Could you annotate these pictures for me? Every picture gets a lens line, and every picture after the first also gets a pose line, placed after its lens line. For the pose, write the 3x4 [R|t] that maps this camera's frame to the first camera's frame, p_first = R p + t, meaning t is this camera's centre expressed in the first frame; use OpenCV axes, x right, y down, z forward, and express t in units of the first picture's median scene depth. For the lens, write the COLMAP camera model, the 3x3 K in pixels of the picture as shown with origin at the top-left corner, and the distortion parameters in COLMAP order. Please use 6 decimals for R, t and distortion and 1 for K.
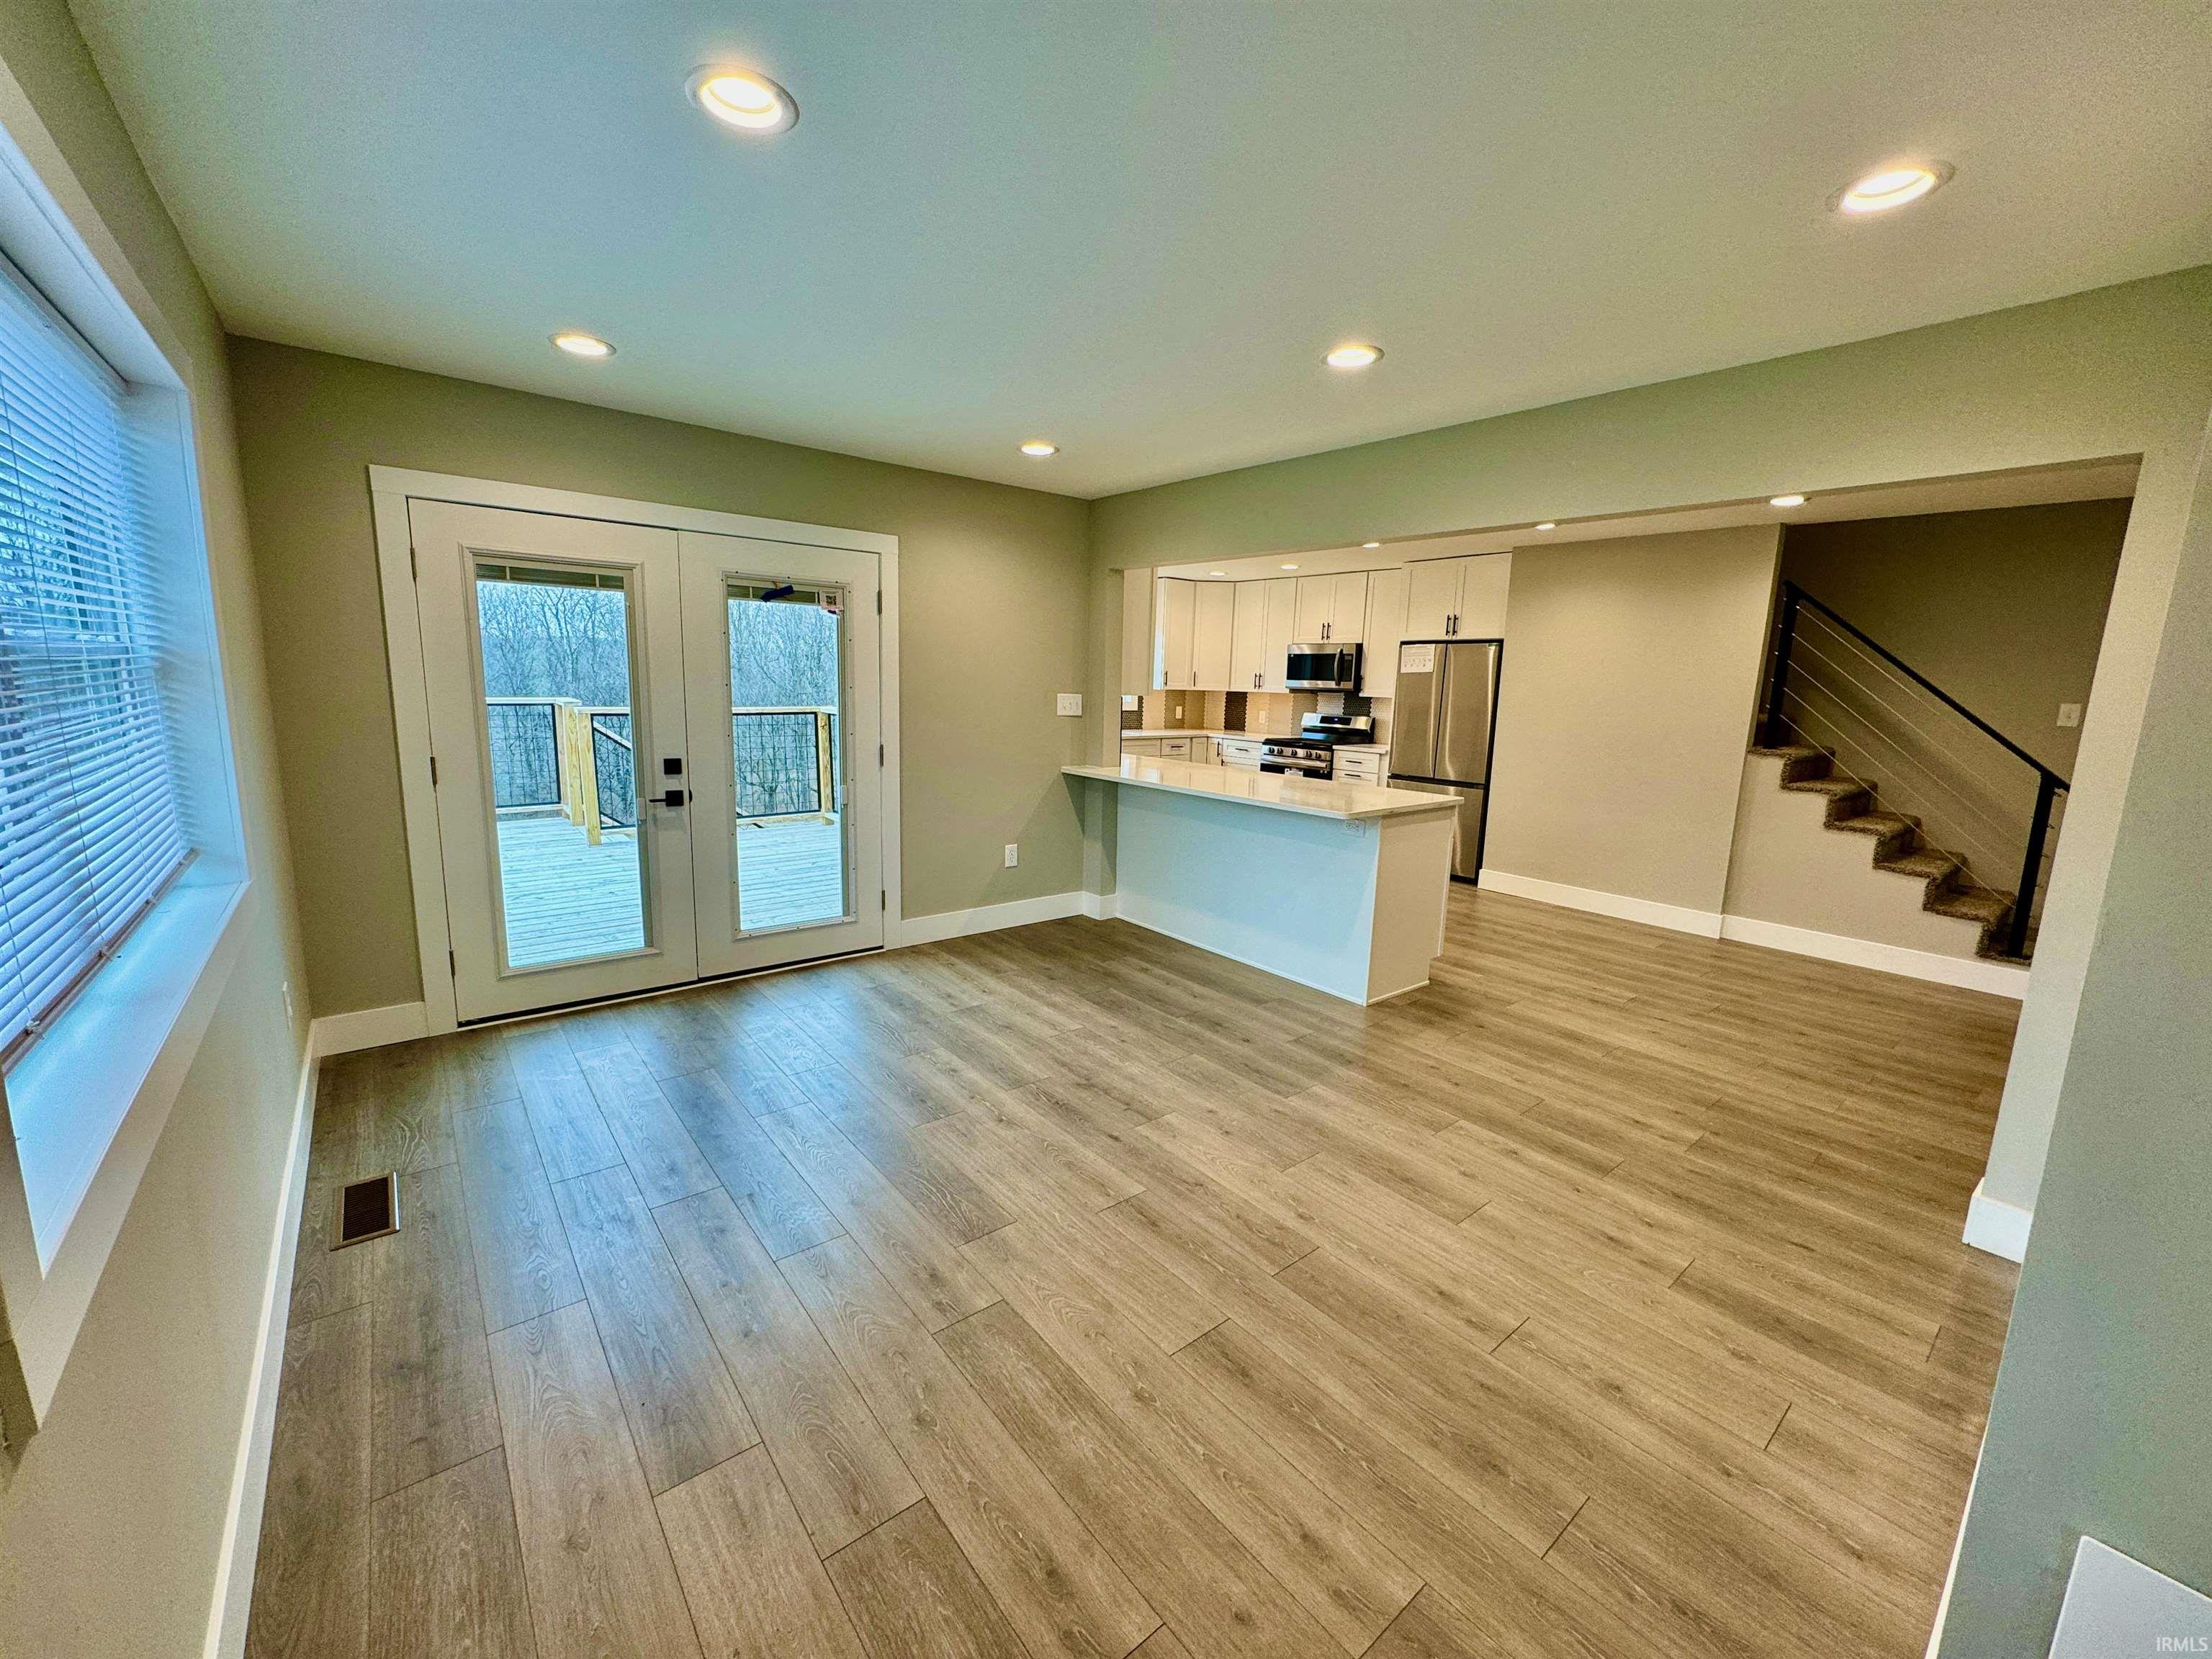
lens RADIAL K [[874.8, 0, 1106.0], [0, 874.8, 829.5], [0, 0, 1]] dist [-0.000230, -0.000721]
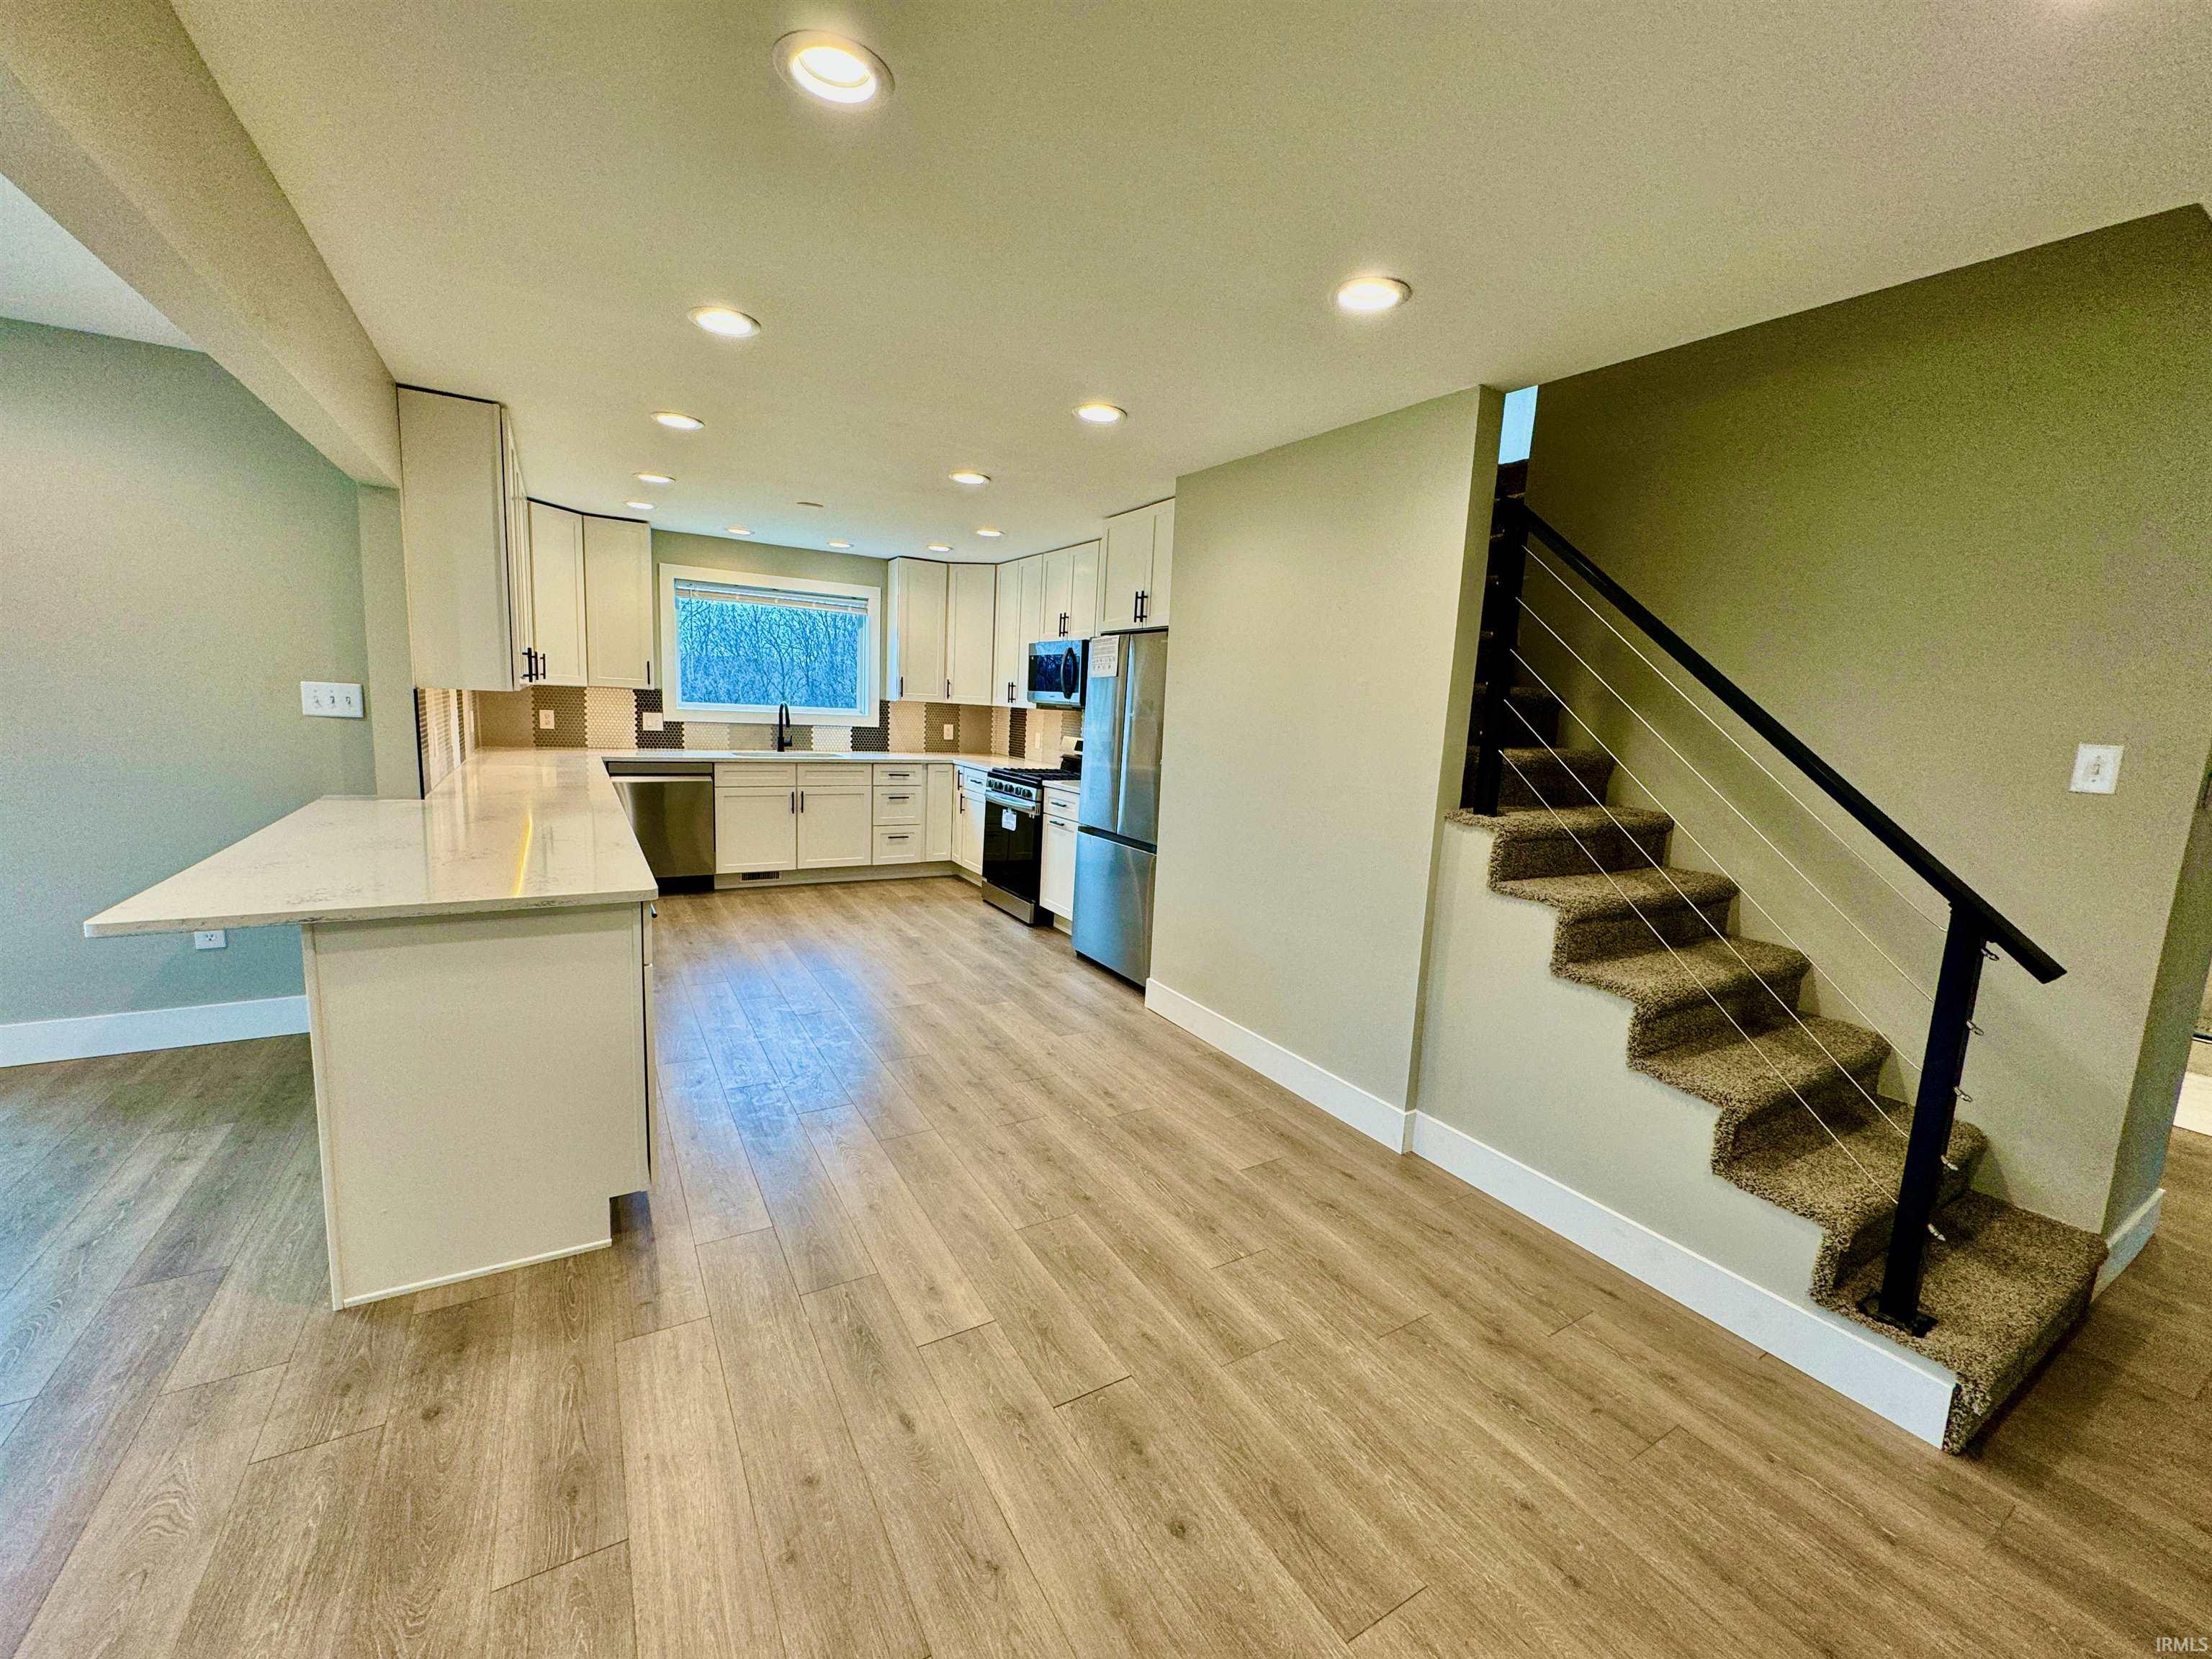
lens RADIAL K [[874.8, 0, 1106.0], [0, 874.8, 829.5], [0, 0, 1]] dist [-0.000230, -0.000721]
pose [[0.990090, 0.043889, -0.133398, 0.580756], [-0.048078, 0.998441, -0.028340, -0.053931], [0.131946, 0.034472, 0.990657, 0.424290]]
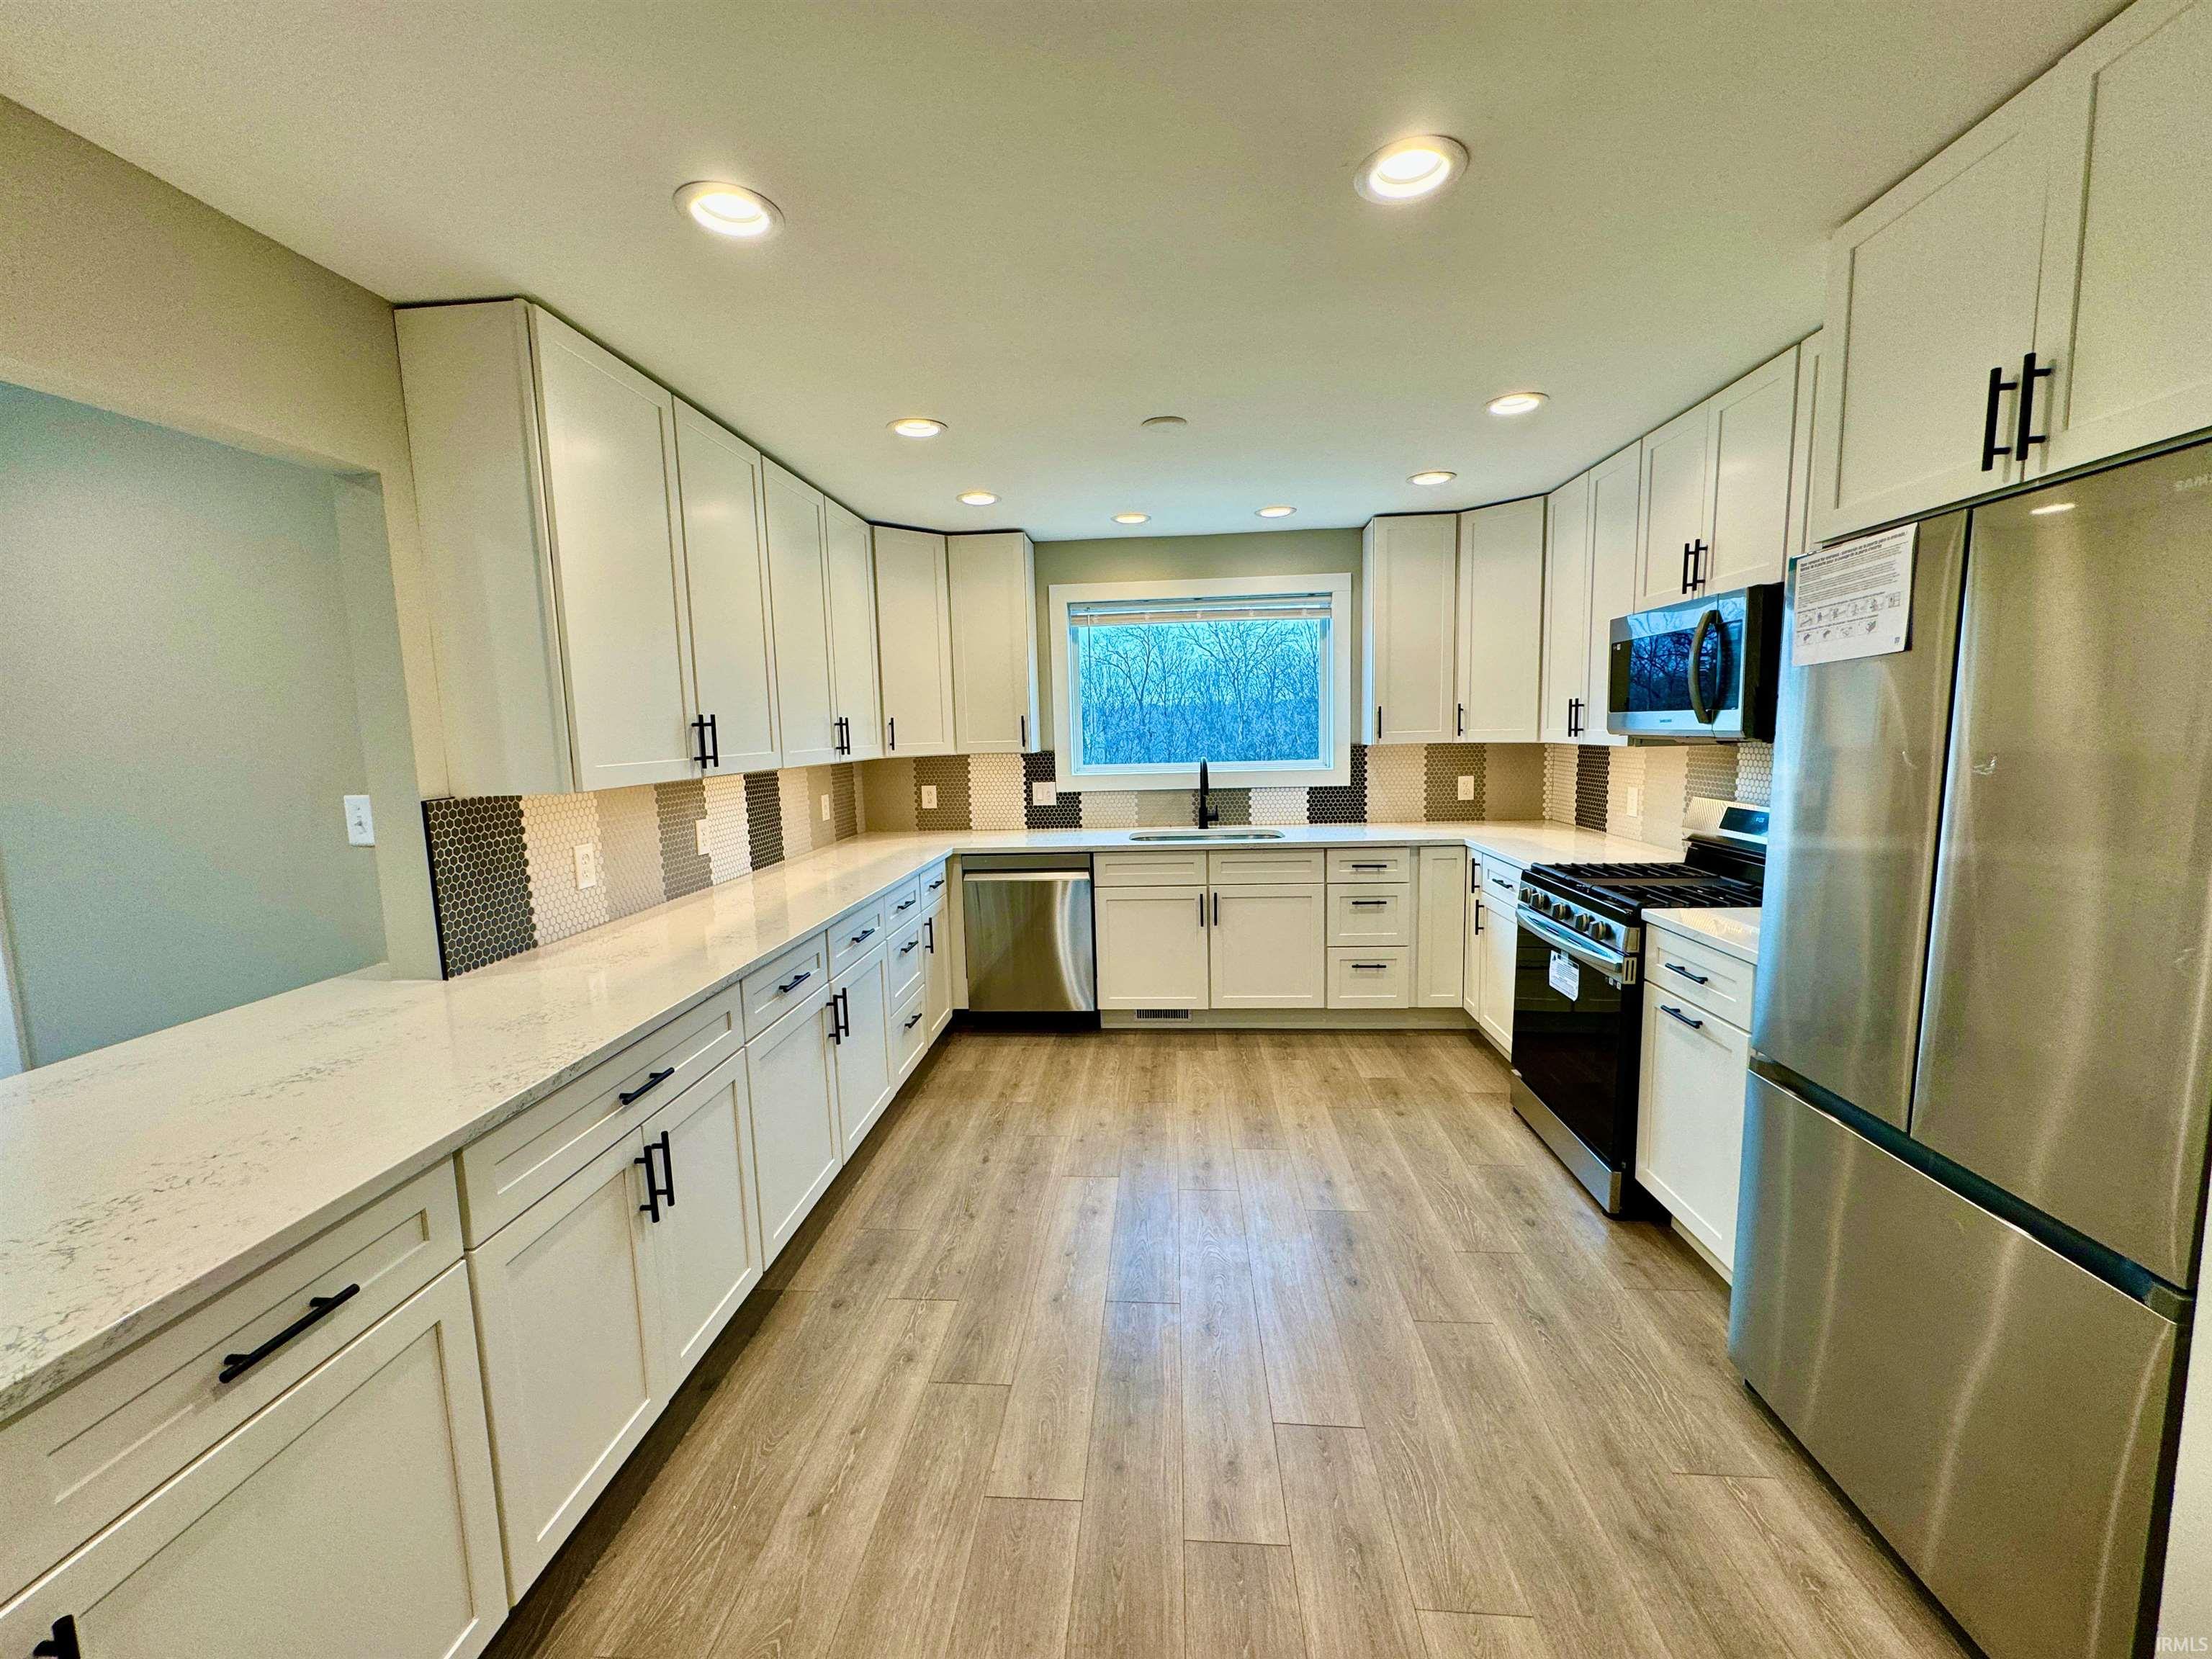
lens RADIAL K [[874.8, 0, 1106.0], [0, 874.8, 829.5], [0, 0, 1]] dist [-0.000230, -0.000721]
pose [[0.724121, 0.034696, -0.688799, 0.480385], [-0.072777, 0.997002, -0.026288, -0.145514], [0.685822, 0.069165, 0.724475, 0.891993]]
